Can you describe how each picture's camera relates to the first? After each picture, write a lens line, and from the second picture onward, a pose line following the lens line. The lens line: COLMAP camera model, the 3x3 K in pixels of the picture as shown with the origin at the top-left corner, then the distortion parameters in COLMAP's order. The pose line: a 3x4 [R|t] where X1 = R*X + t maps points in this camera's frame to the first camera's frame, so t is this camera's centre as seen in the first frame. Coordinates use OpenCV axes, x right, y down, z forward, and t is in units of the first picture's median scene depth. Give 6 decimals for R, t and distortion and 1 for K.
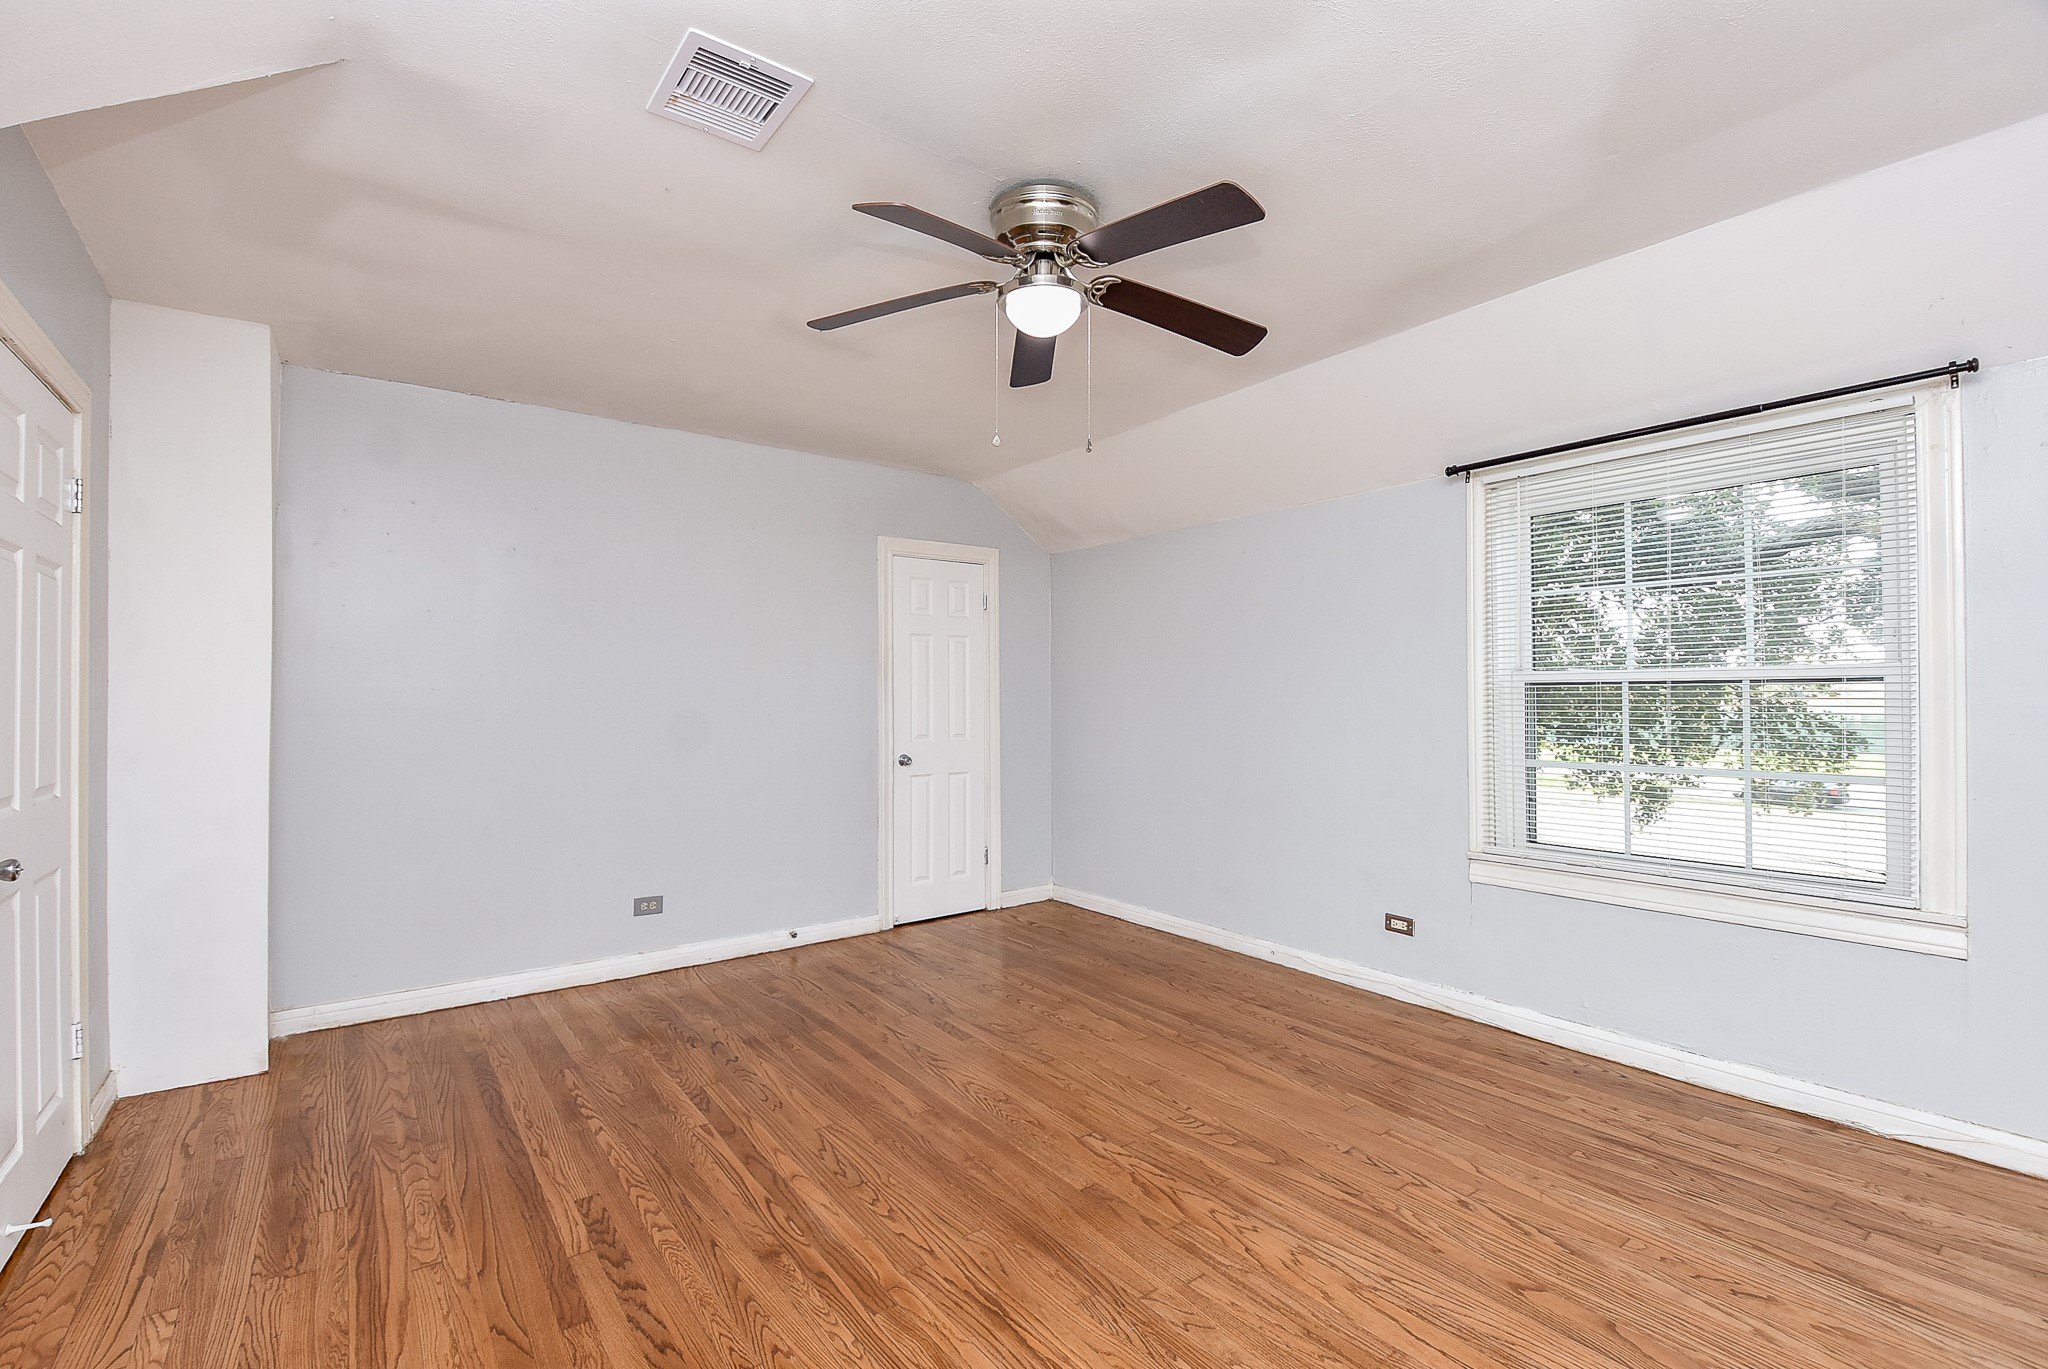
lens RADIAL K [[923.2, 0, 995.4], [0, 923.2, 692.5], [0, 0, 1]] dist [0.024657, -0.008414]
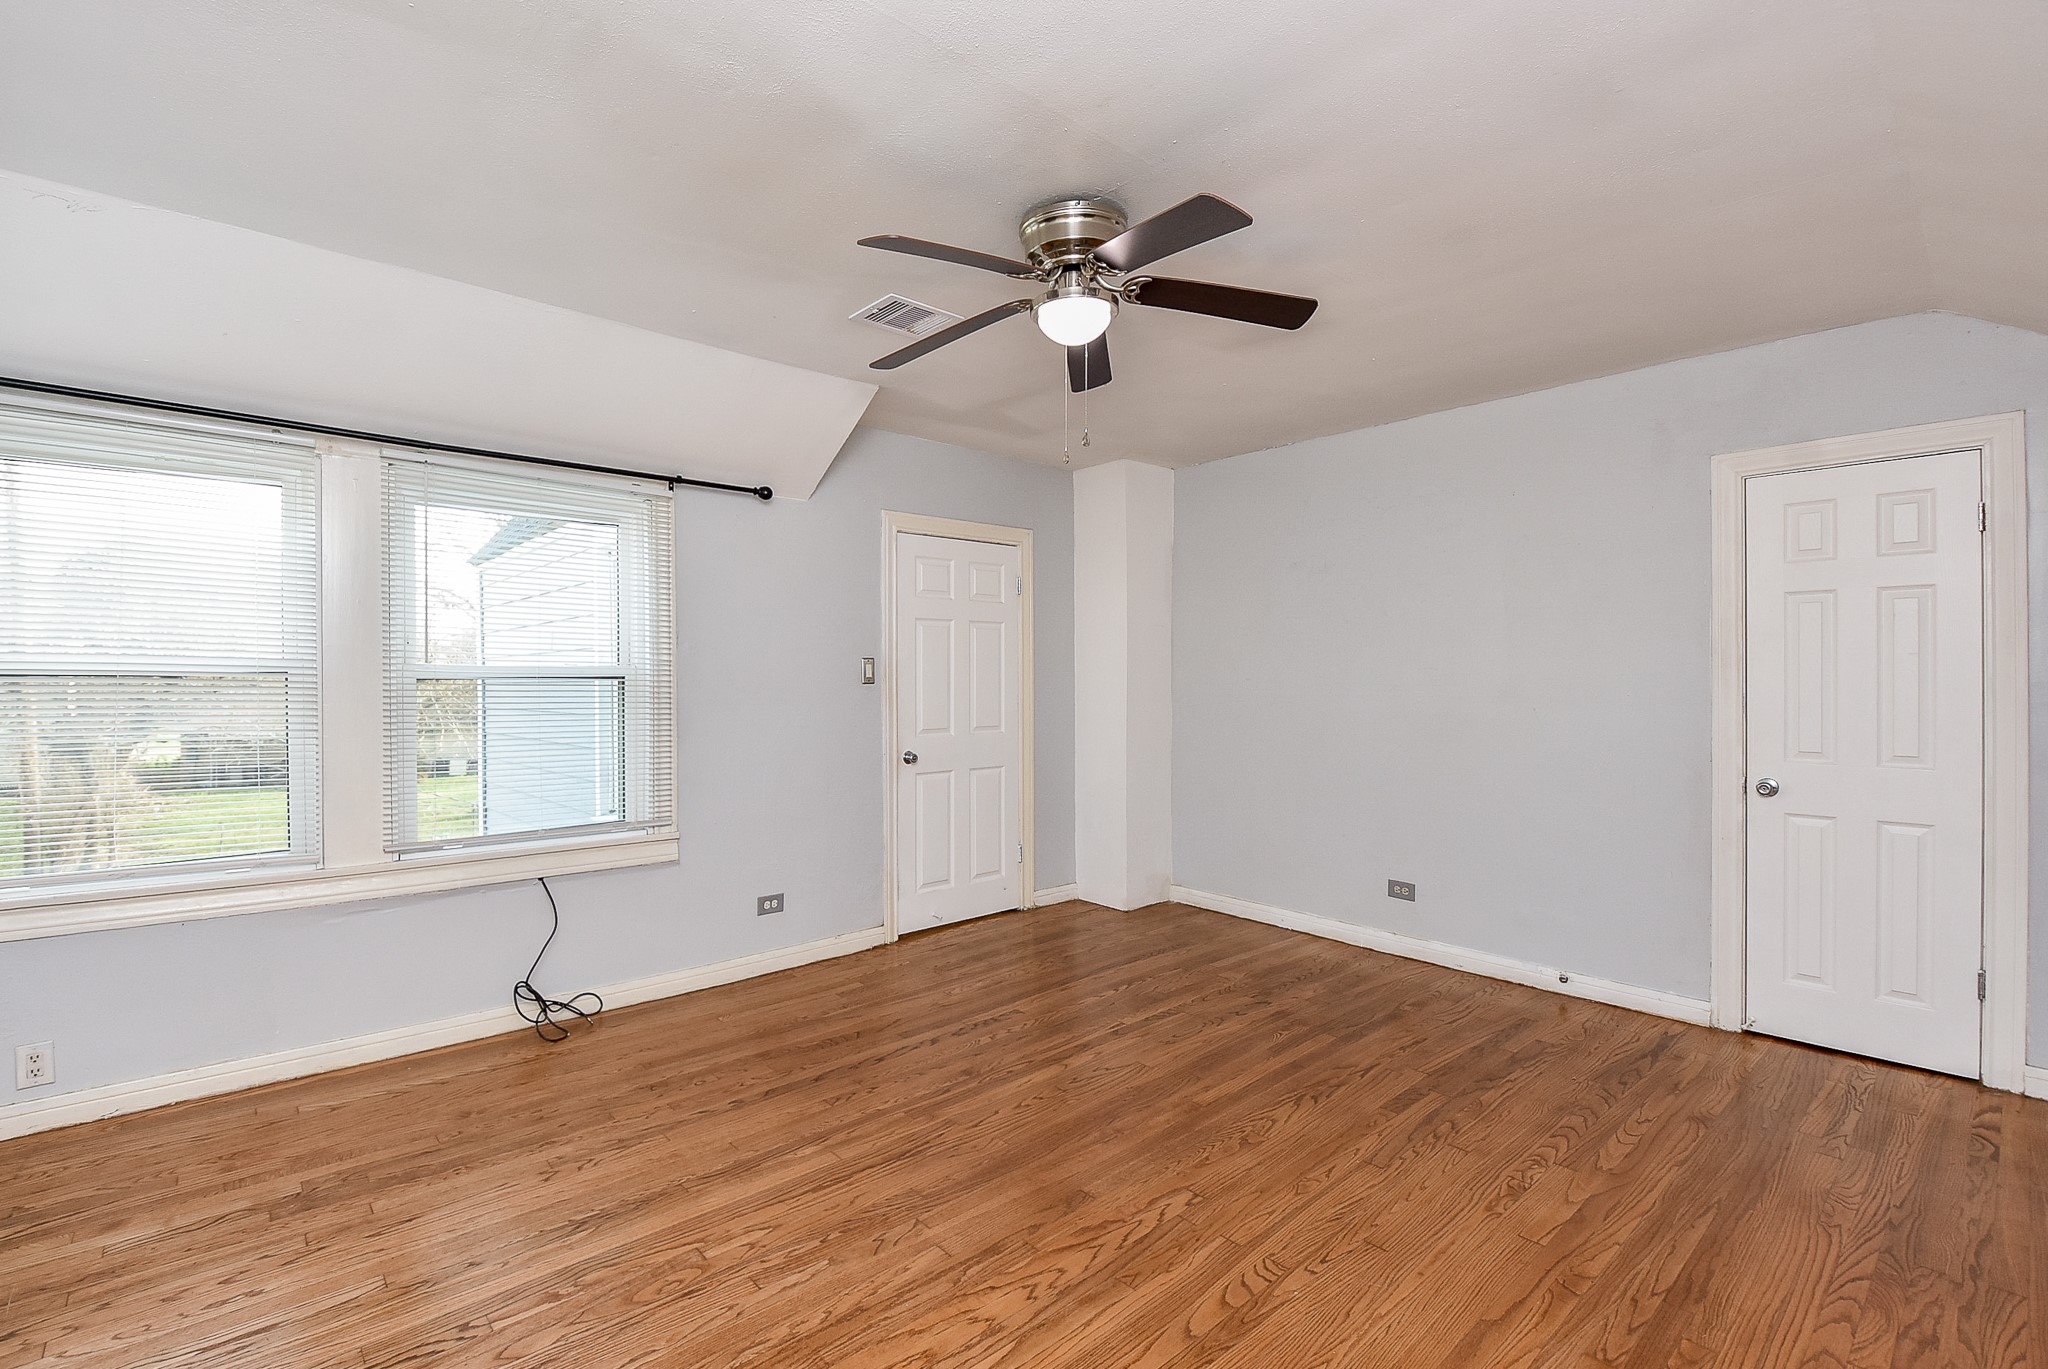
lens RADIAL K [[923.2, 0, 1002.8], [0, 923.2, 683.2], [0, 0, 1]] dist [0.024657, -0.008414]
pose [[0.080779, 0.009415, -0.996688, 0.773648], [0.003810, 0.999945, 0.009754, -0.014286], [0.996725, -0.004586, 0.080739, 0.601904]]
